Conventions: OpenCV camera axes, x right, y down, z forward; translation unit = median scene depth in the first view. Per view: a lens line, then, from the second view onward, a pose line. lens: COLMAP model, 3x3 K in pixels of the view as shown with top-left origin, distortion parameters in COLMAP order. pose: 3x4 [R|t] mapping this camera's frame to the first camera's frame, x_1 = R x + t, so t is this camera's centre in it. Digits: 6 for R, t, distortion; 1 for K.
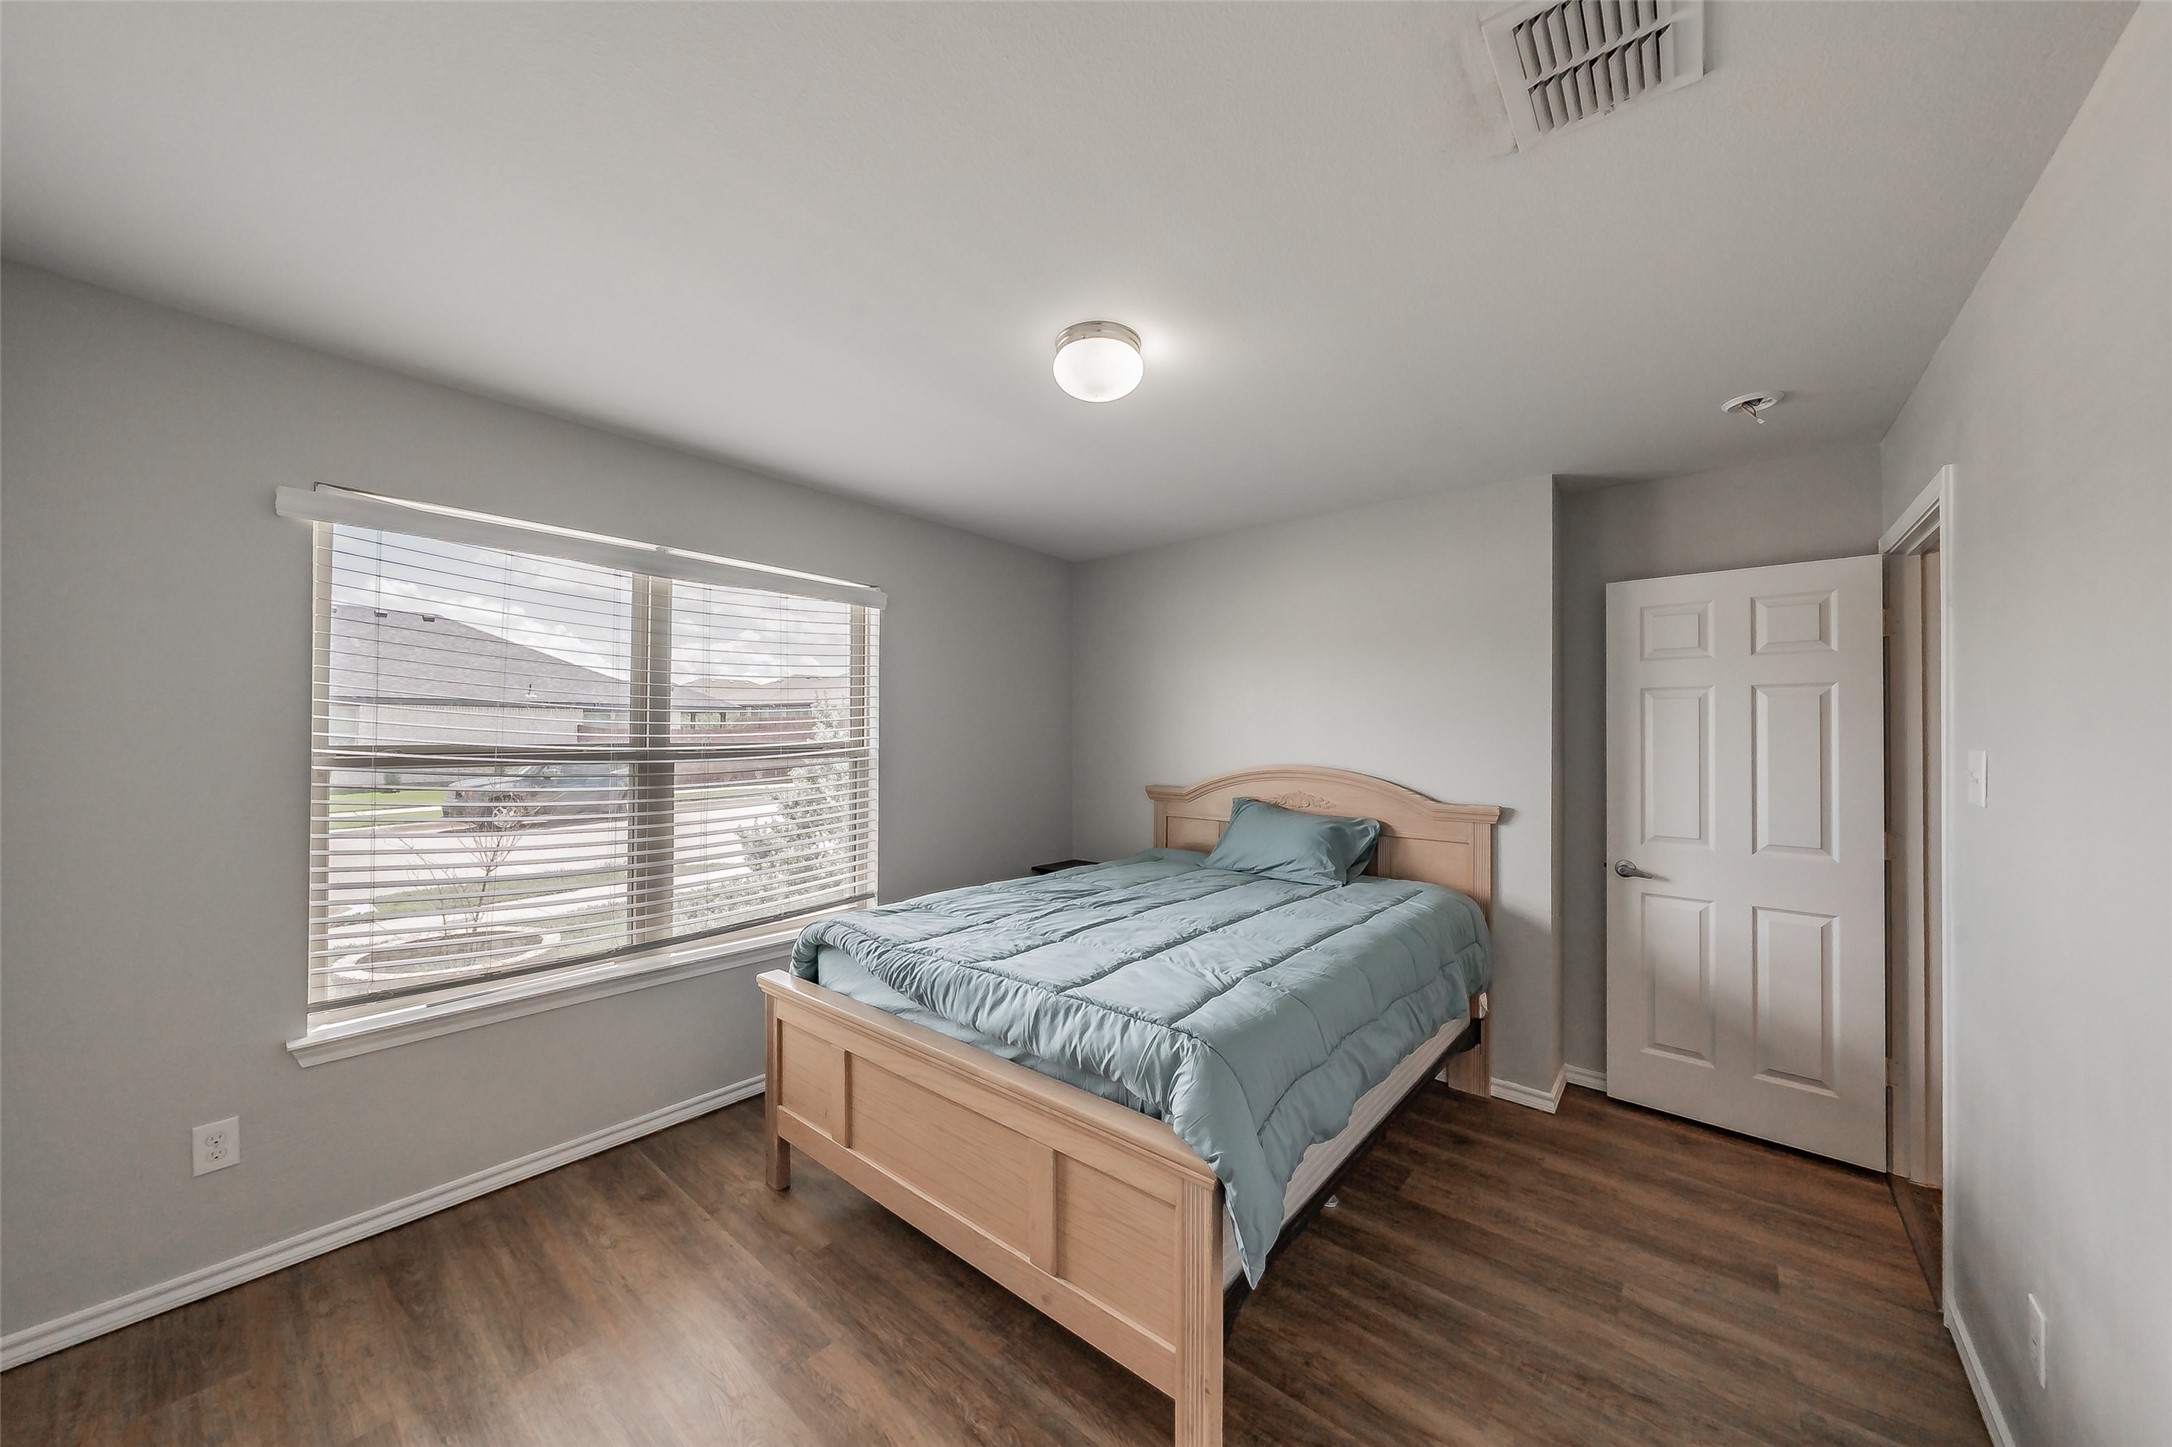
lens RADIAL K [[758.8, 0, 1086.5], [0, 758.8, 717.6], [0, 0, 1]] dist [-0.000593, 0.000263]
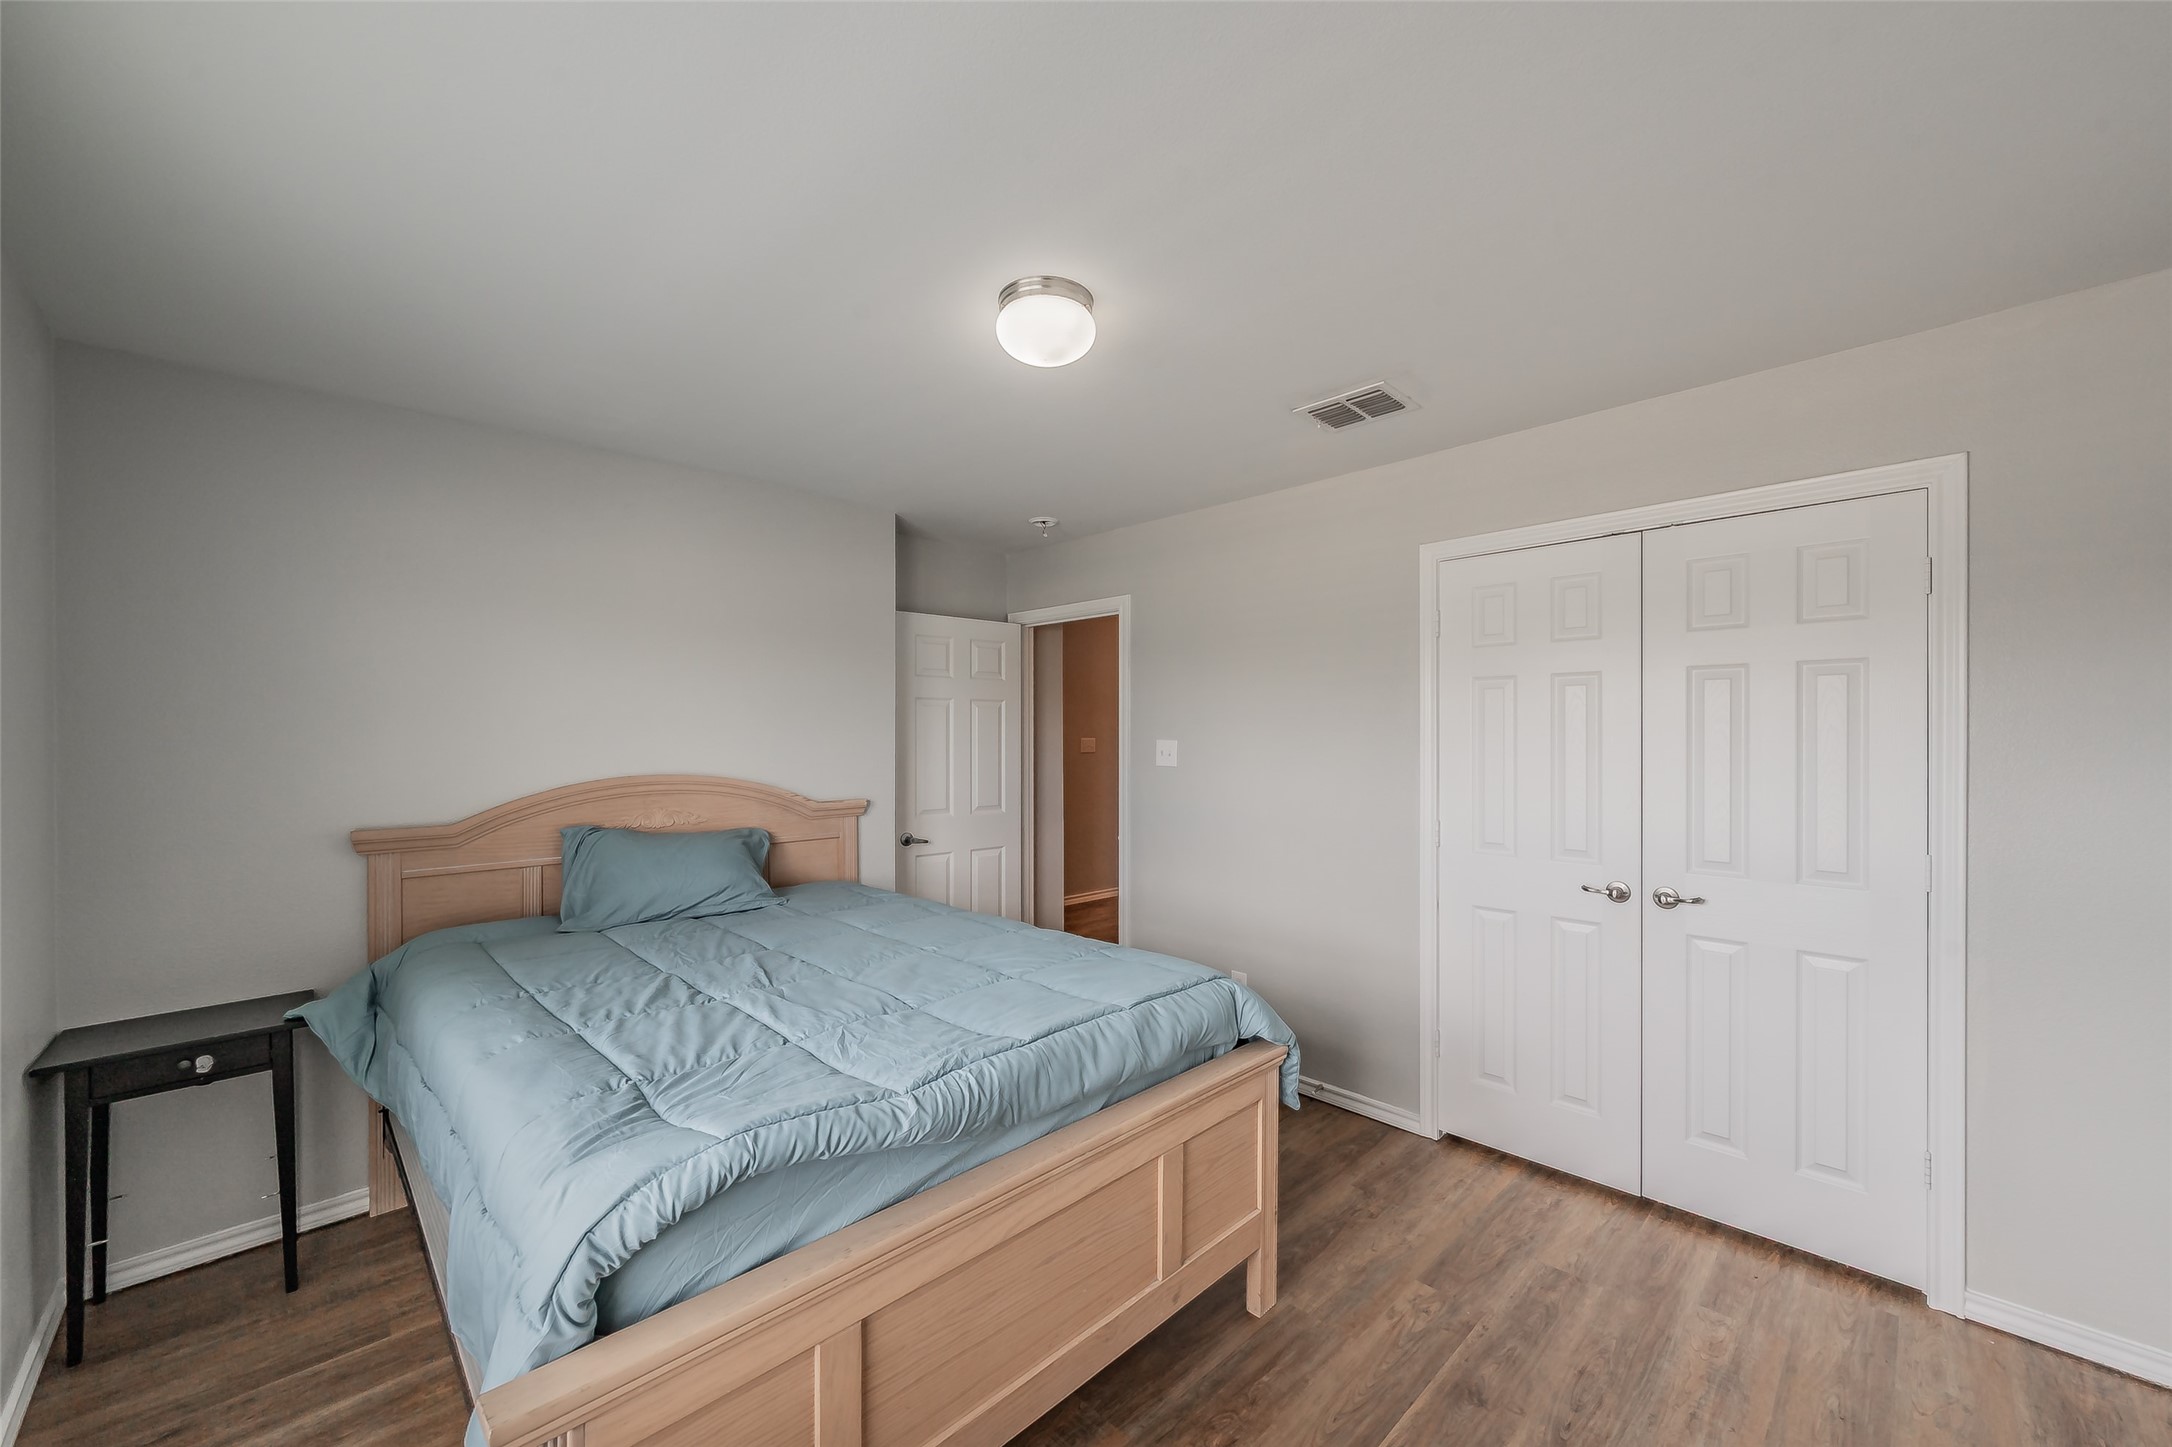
lens RADIAL K [[828.6, 0, 1086.0], [0, 828.6, 723.5], [0, 0, 1]] dist [-0.000190, -0.000017]
pose [[0.105708, 0.002977, 0.994393, -0.686440], [-0.015567, 0.999878, -0.001339, 0.003153], [-0.994275, -0.015338, 0.105742, 0.596960]]
